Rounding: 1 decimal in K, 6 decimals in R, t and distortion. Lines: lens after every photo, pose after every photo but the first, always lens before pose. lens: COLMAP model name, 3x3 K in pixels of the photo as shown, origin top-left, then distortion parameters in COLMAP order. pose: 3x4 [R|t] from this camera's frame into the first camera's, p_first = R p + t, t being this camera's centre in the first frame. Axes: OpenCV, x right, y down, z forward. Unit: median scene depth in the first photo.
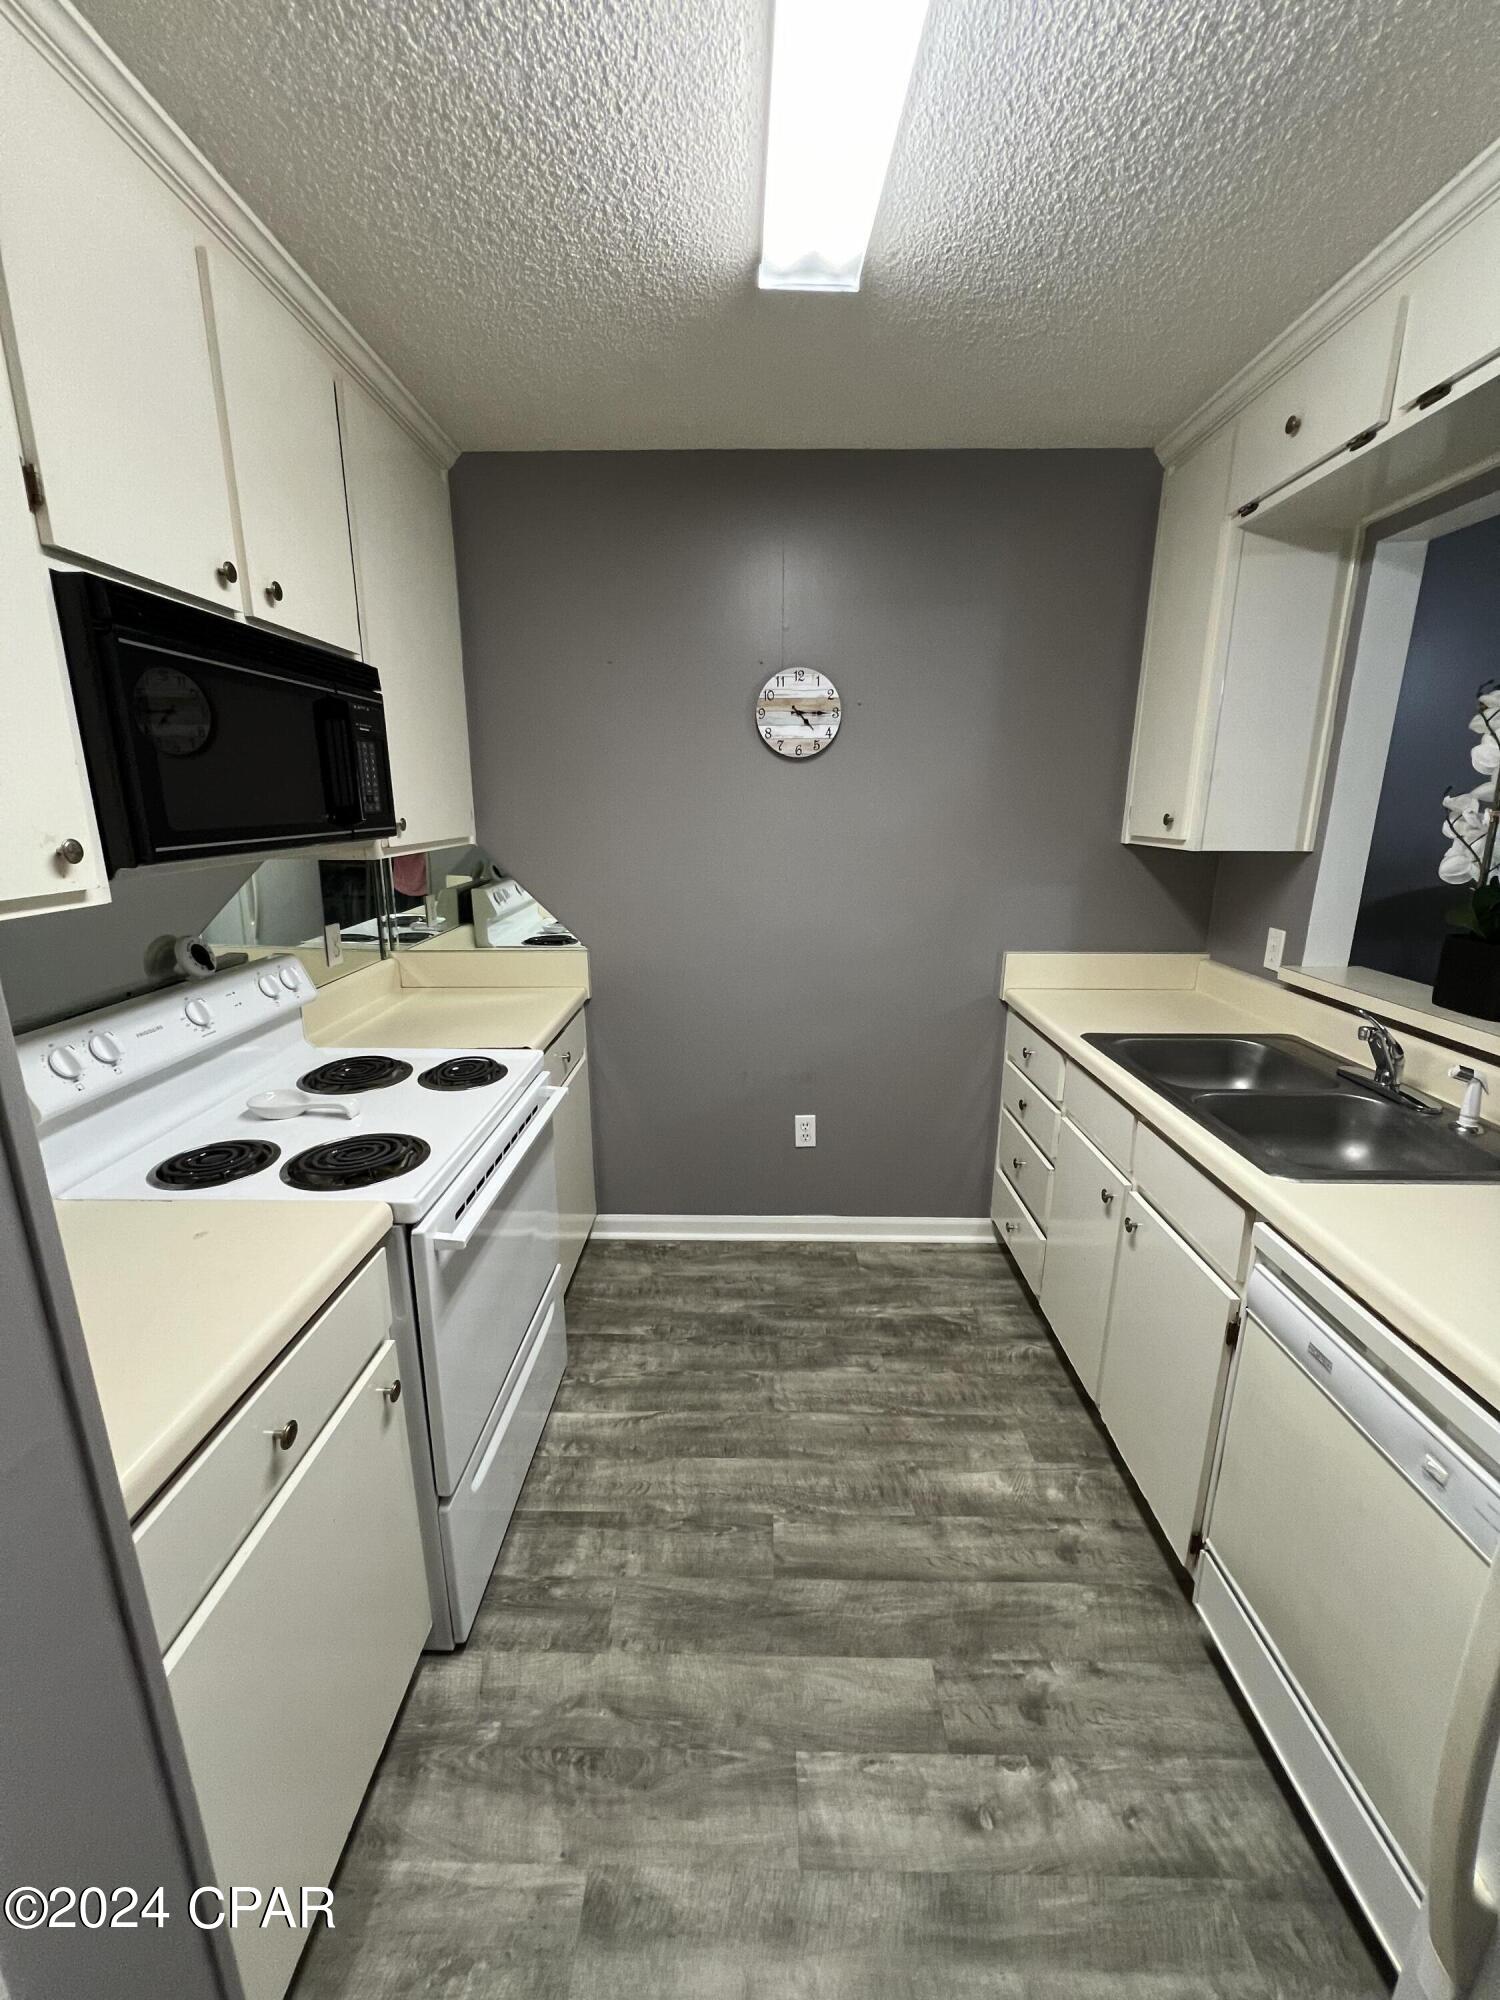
lens RADIAL K [[799.0, 0, 750.0], [0, 799.0, 1000.0], [0, 0, 1]] dist [-0.004009, 0.000674]
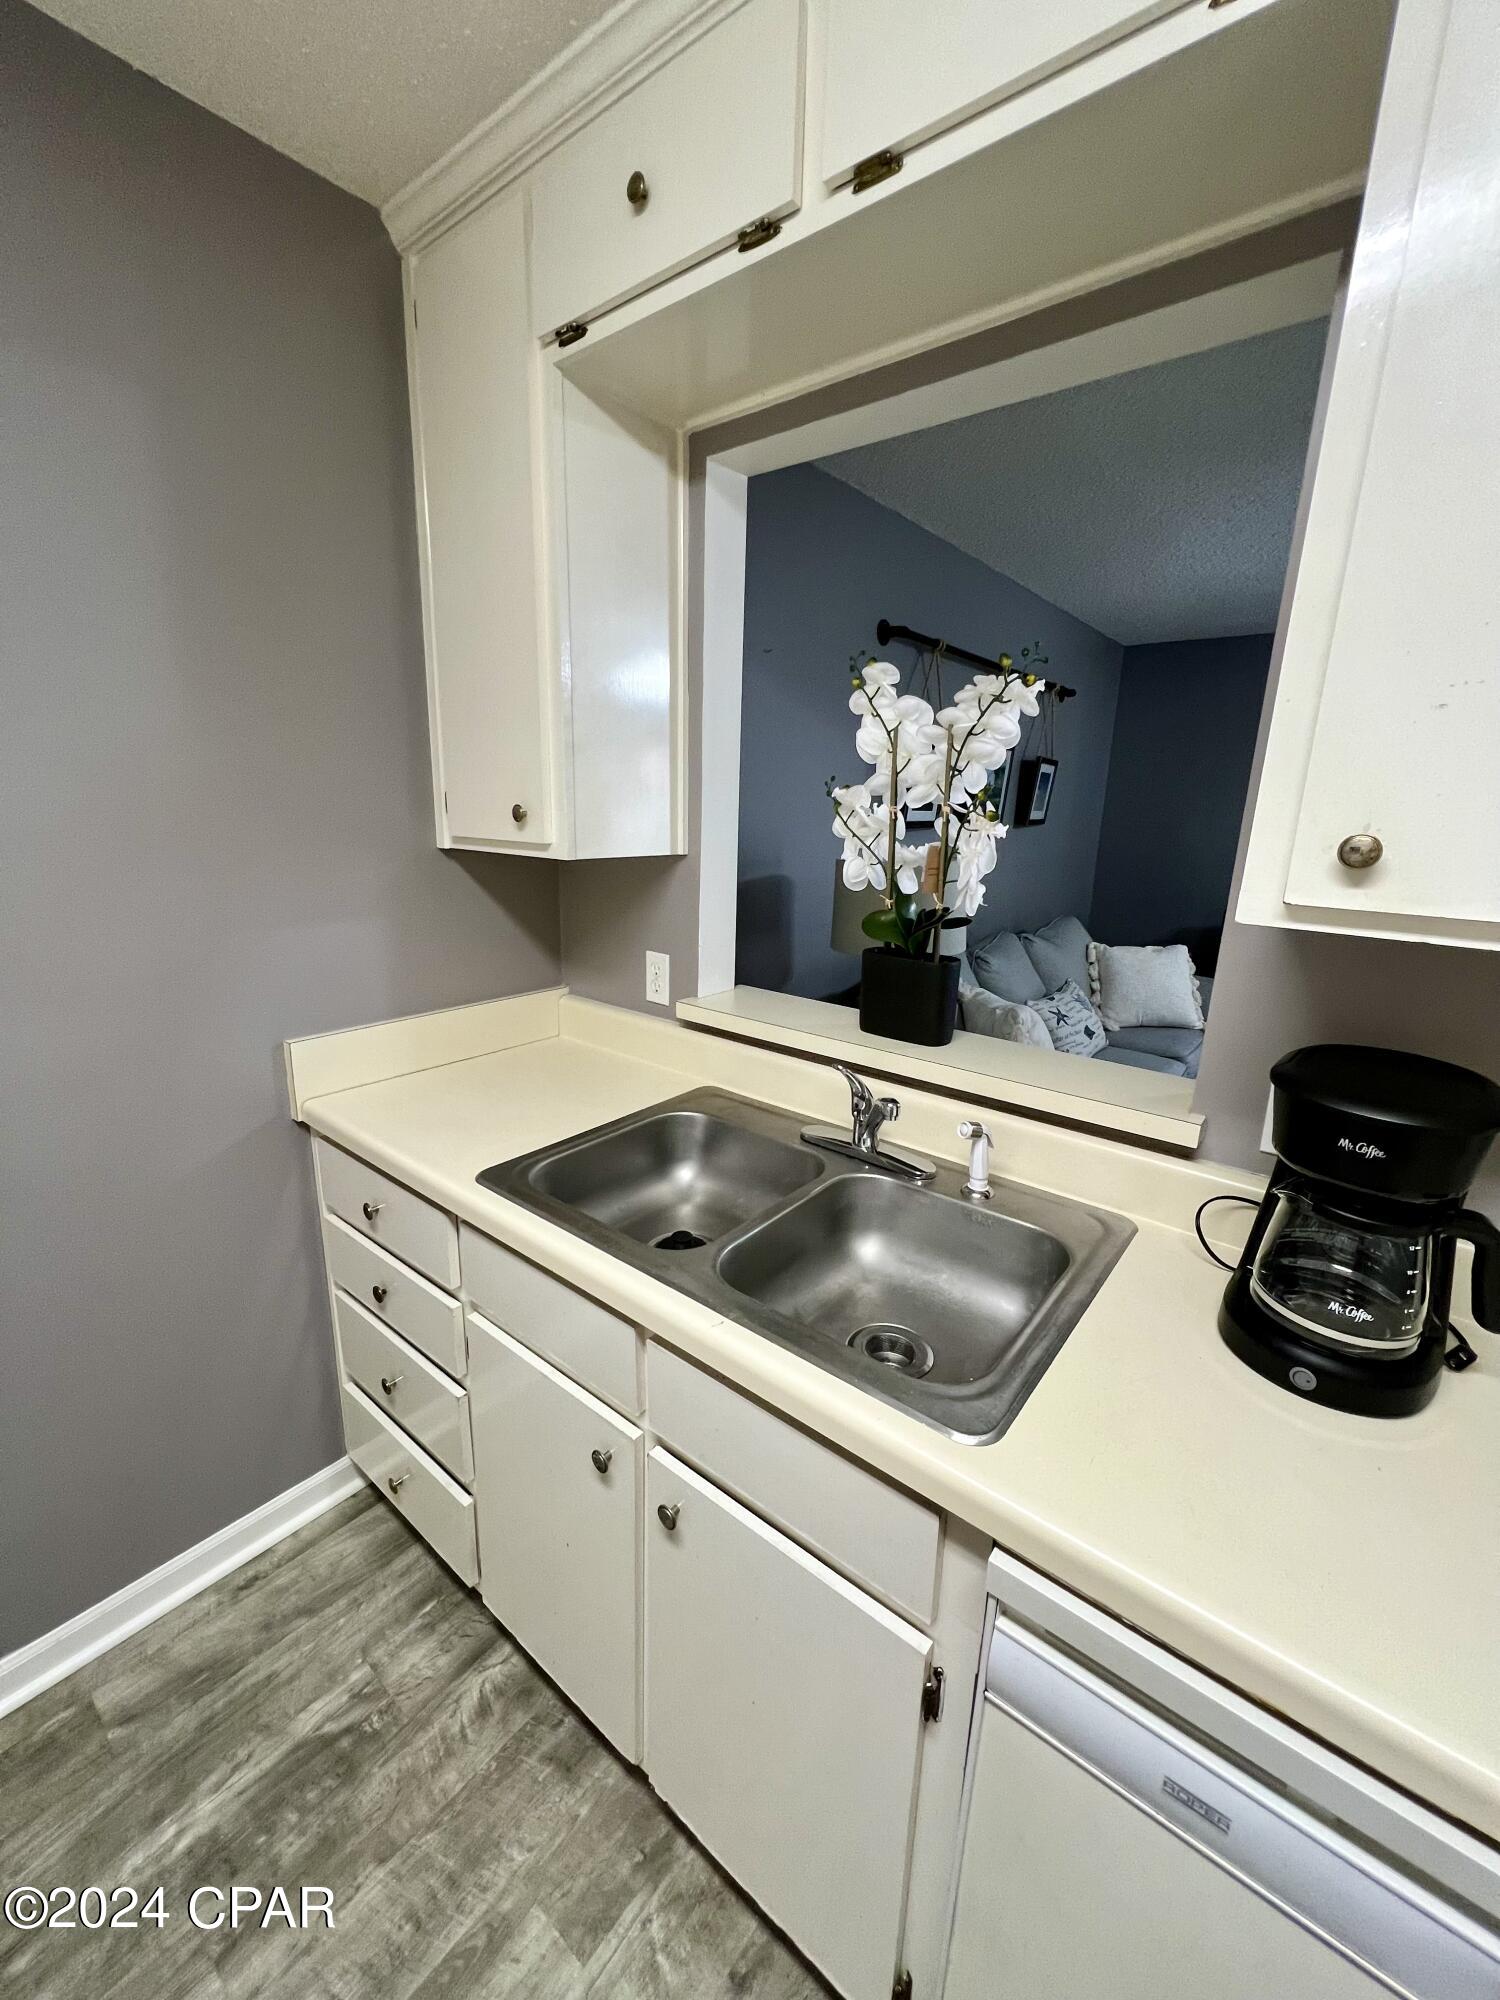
lens RADIAL K [[799.0, 0, 750.0], [0, 799.0, 1000.0], [0, 0, 1]] dist [-0.004009, 0.000674]
pose [[0.617063, -0.176579, 0.766846, 0.109132], [0.166572, 0.981726, 0.092022, -0.105933], [-0.769082, 0.070952, 0.635200, 0.455337]]
